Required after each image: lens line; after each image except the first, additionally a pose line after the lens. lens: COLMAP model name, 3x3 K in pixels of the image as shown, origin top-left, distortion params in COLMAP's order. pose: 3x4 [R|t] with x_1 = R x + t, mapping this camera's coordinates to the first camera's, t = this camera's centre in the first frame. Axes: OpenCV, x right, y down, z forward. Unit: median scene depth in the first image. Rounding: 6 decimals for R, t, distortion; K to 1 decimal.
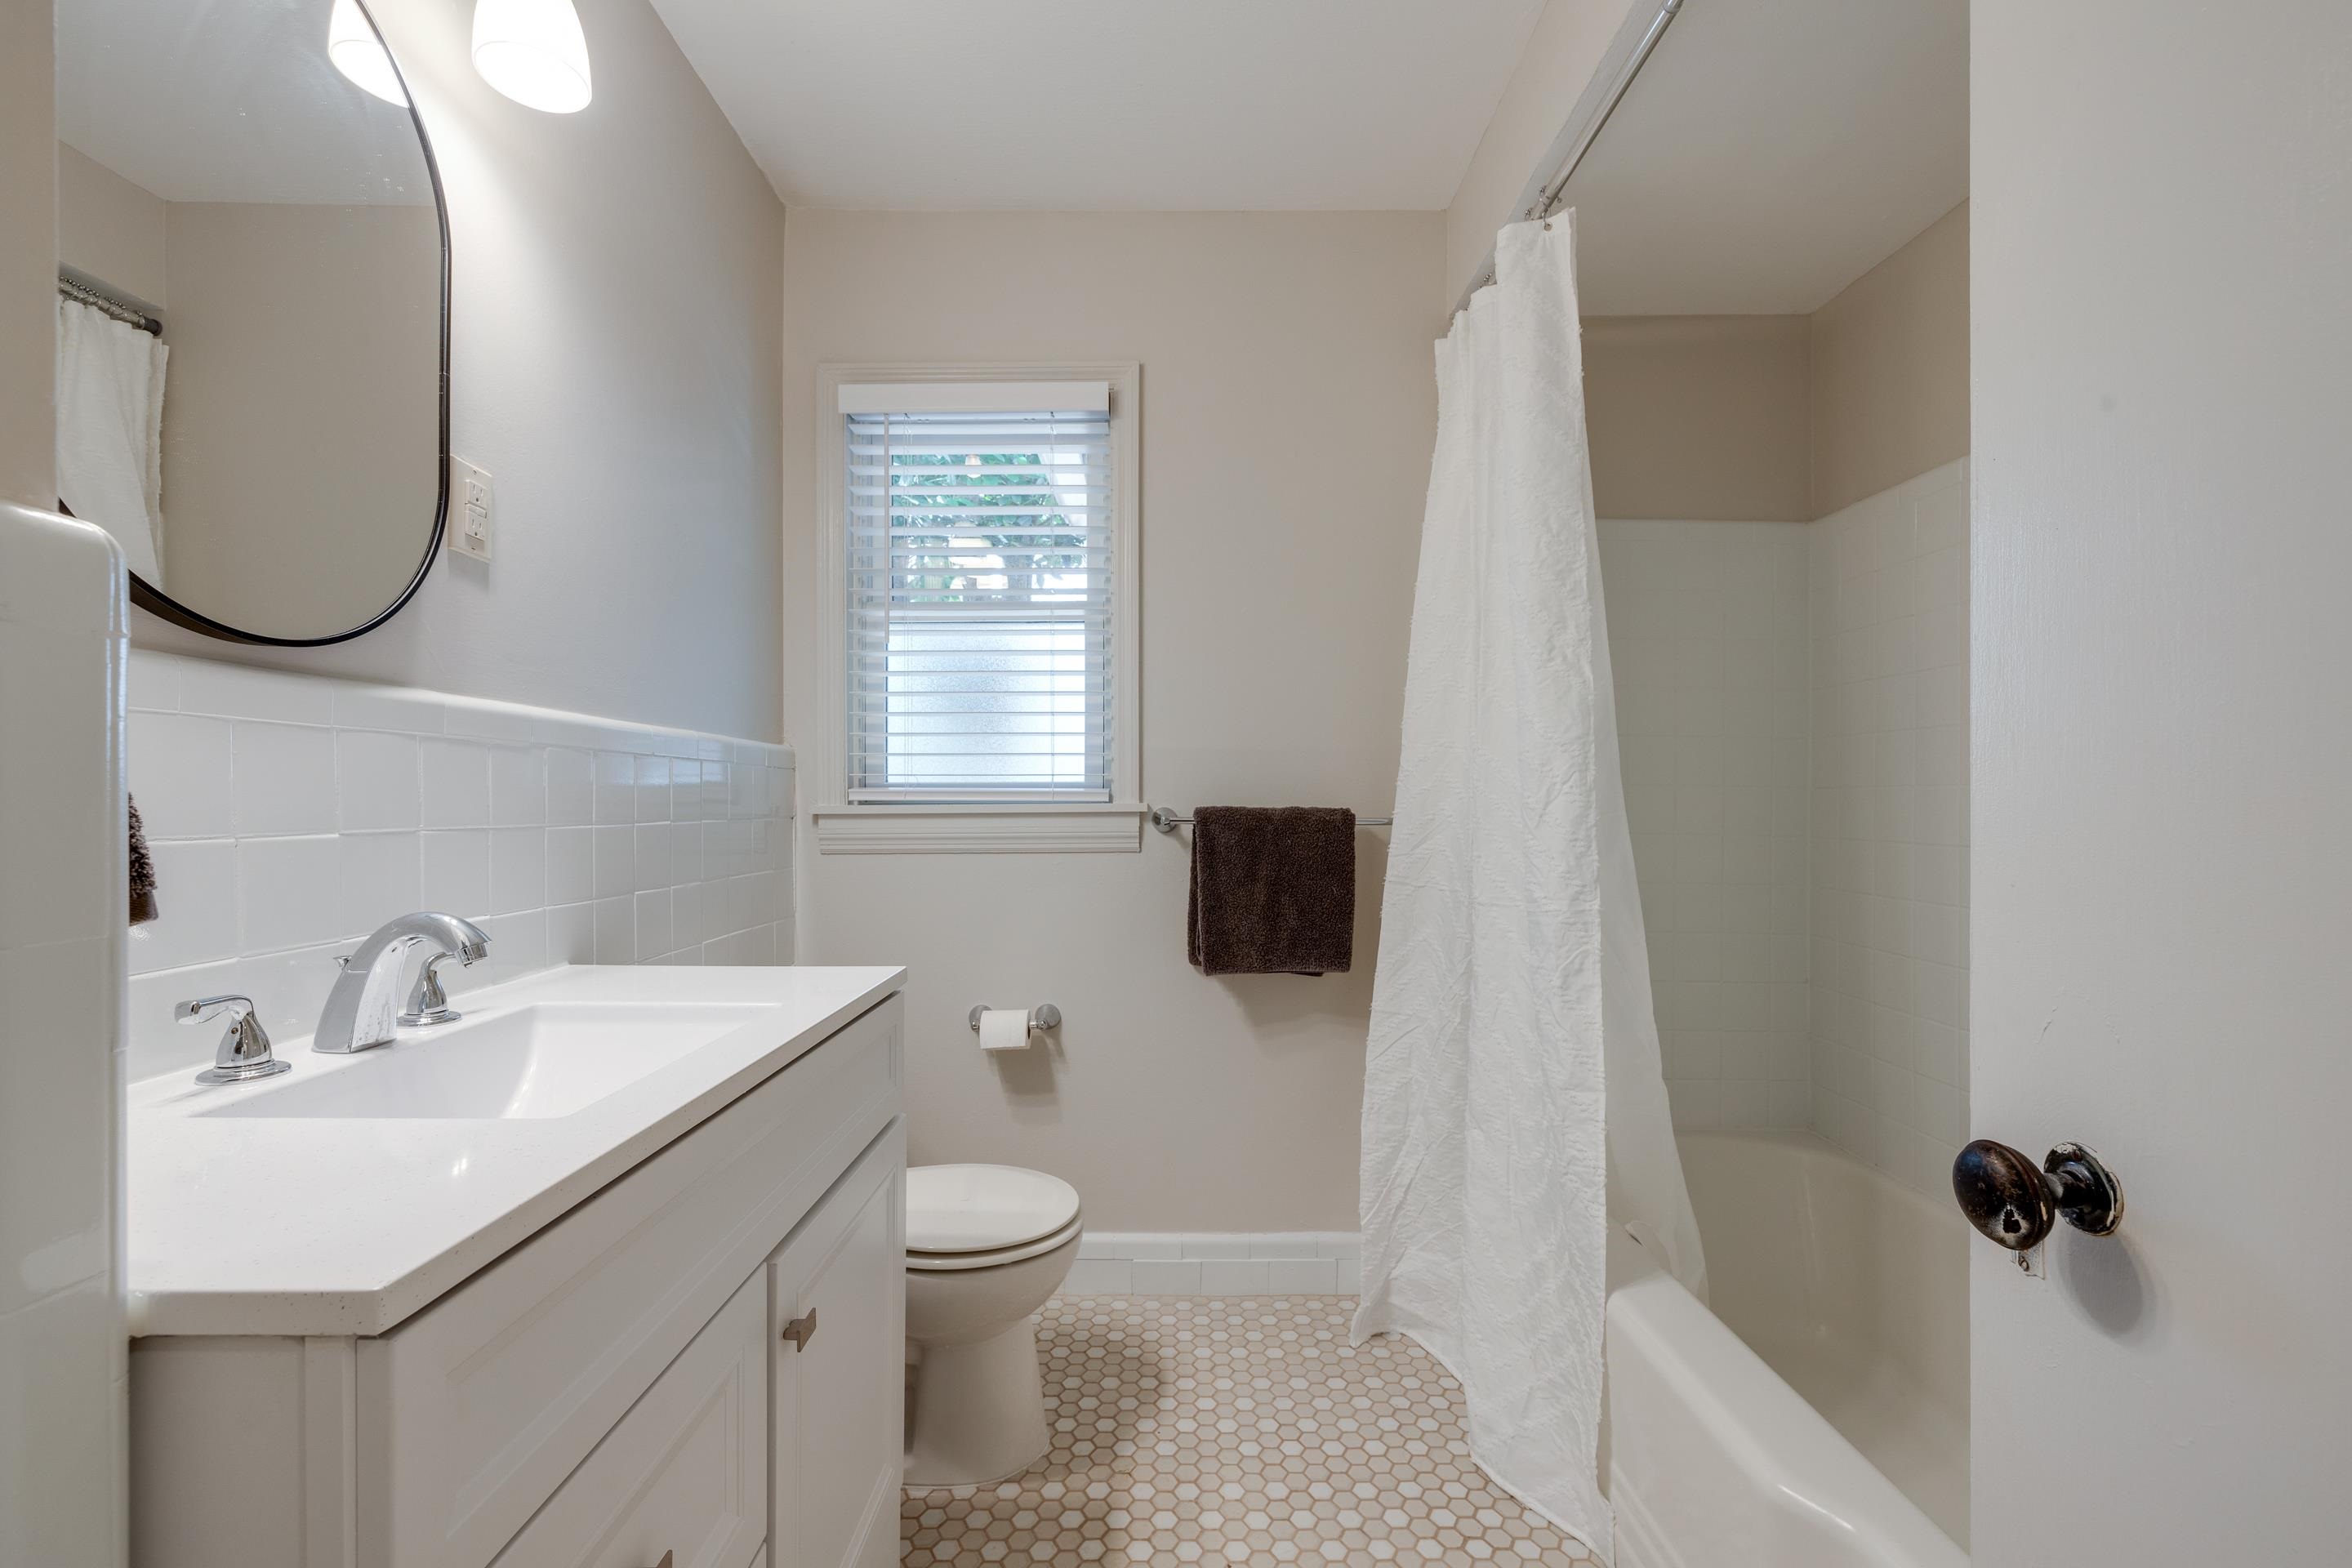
lens RADIAL K [[998.7, 0, 1160.8], [0, 998.7, 785.5], [0, 0, 1]] dist [0.000073, 0.000092]
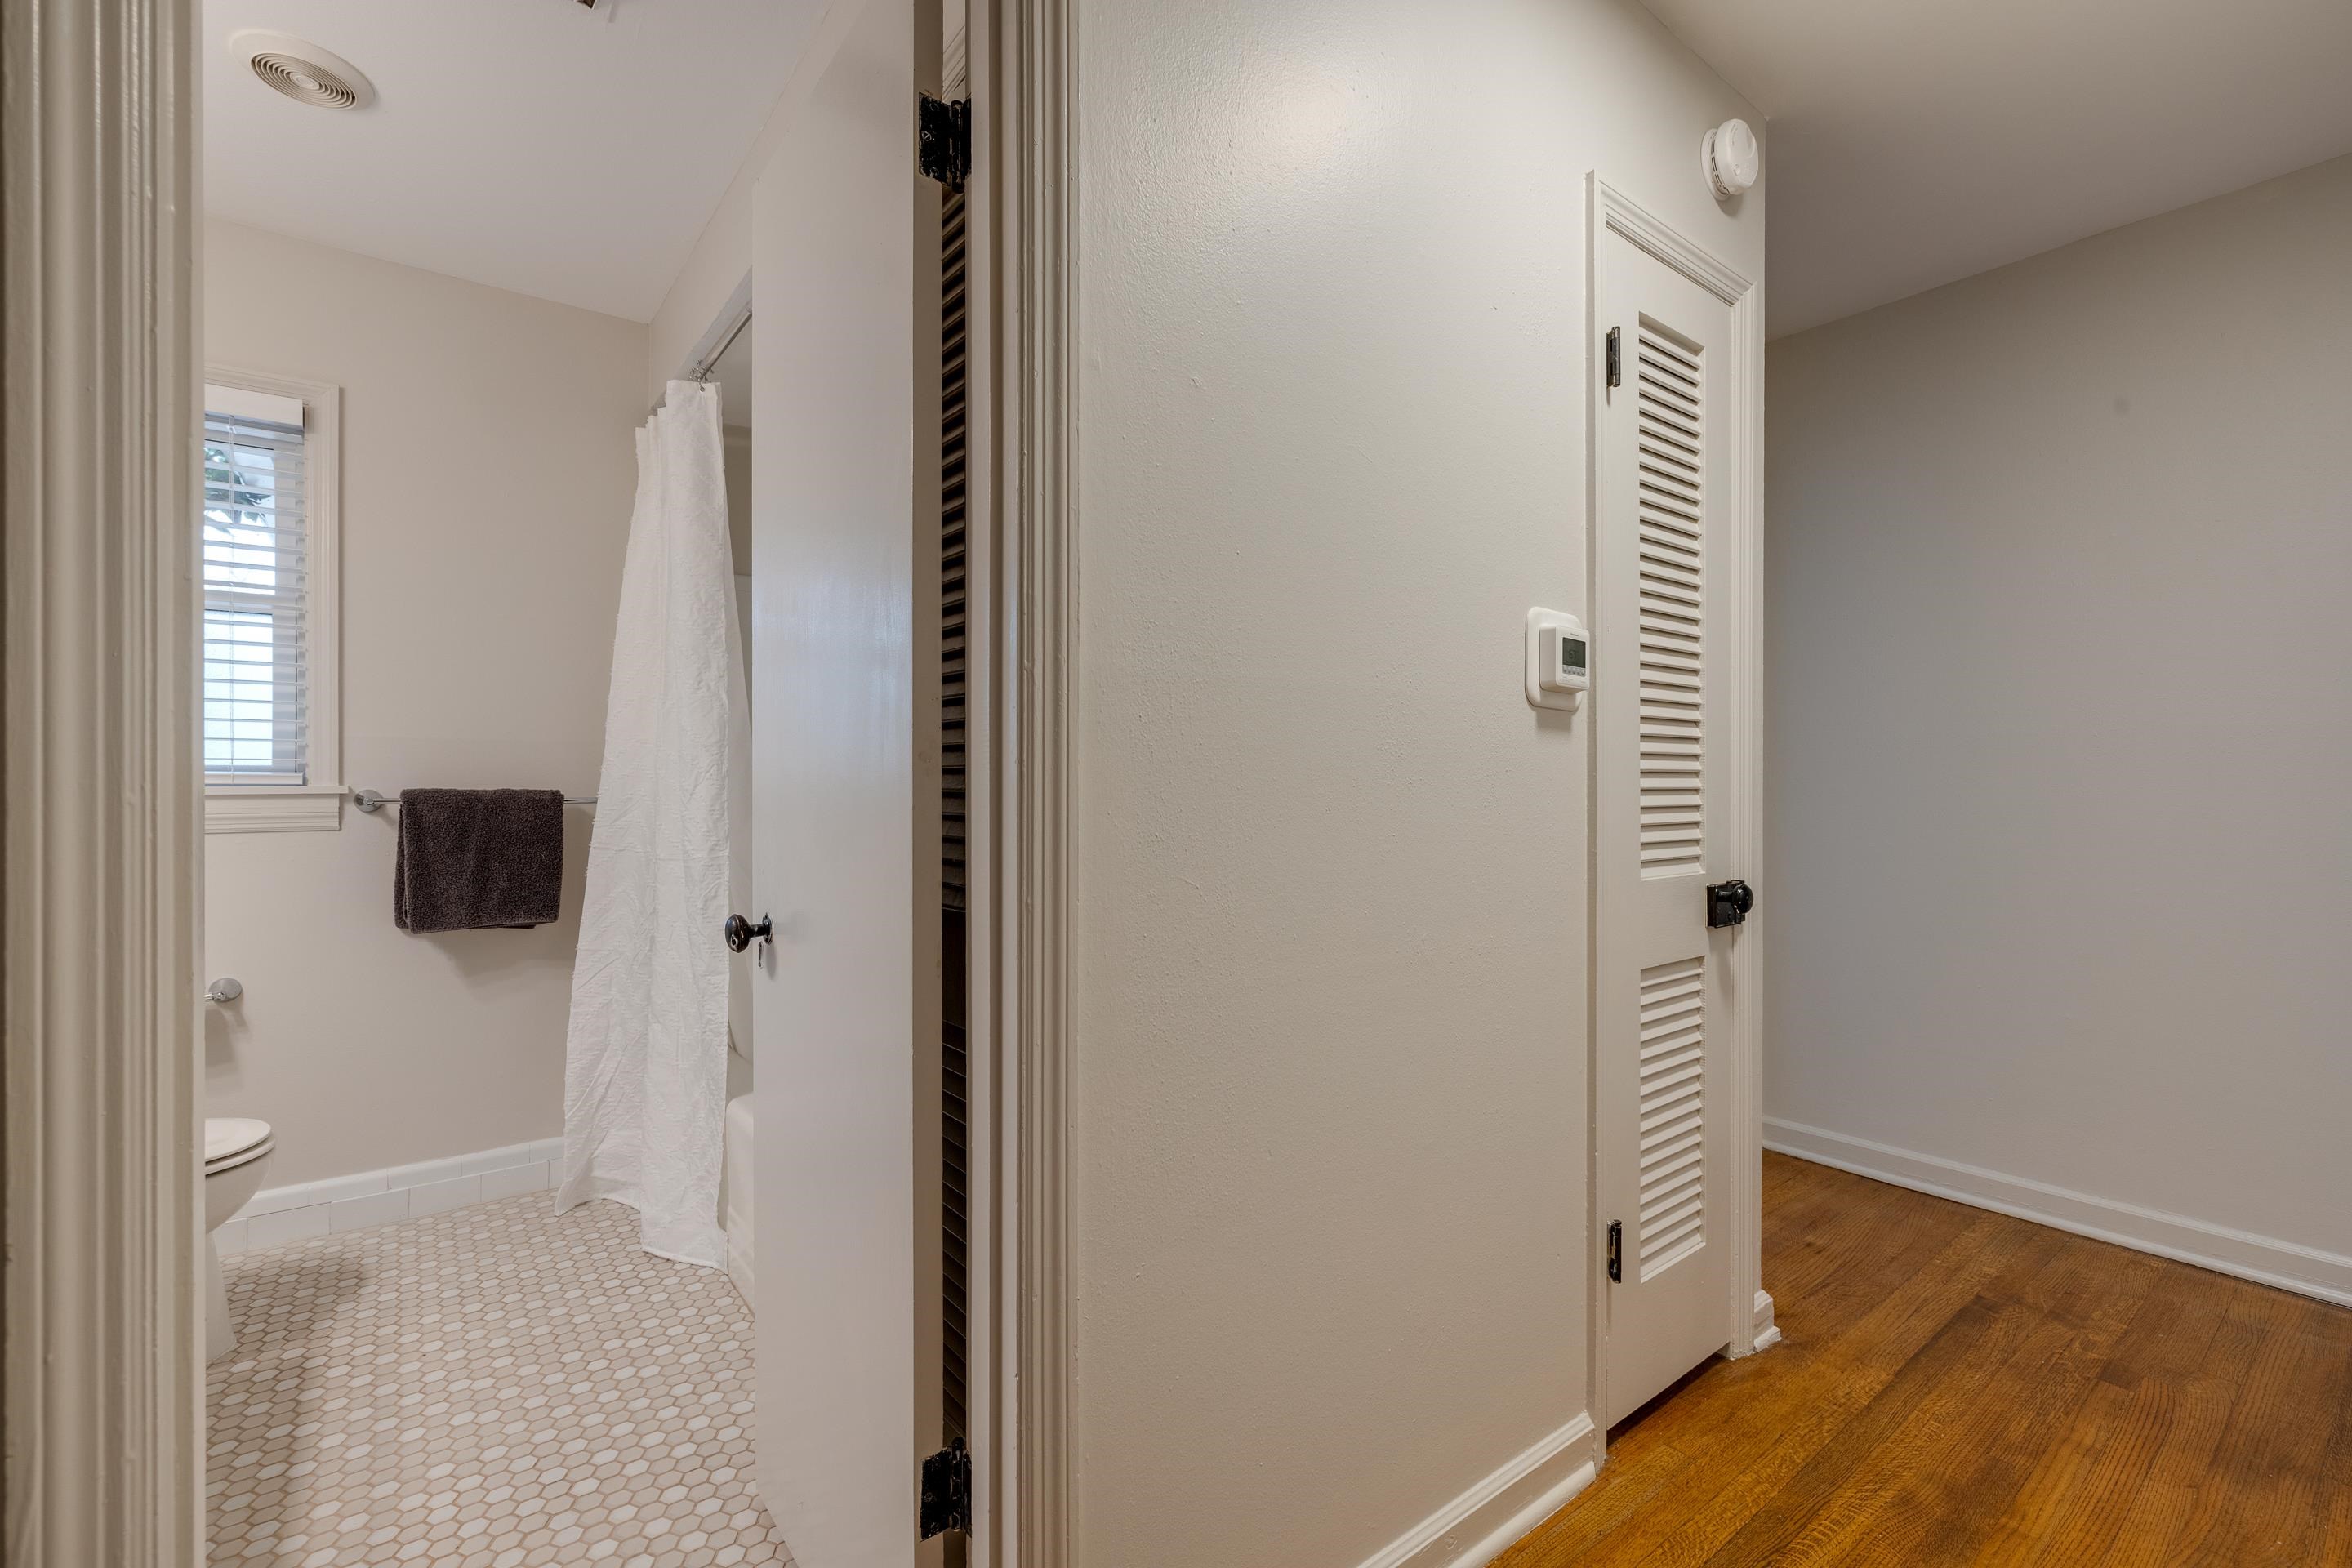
lens RADIAL K [[998.7, 0, 1160.8], [0, 998.7, 785.5], [0, 0, 1]] dist [0.000073, 0.000092]
pose [[0.787045, 0.000840, 0.616894, 0.013073], [-0.011419, 0.999848, 0.013207, -0.007773], [-0.616789, -0.017438, 0.786935, -0.446731]]
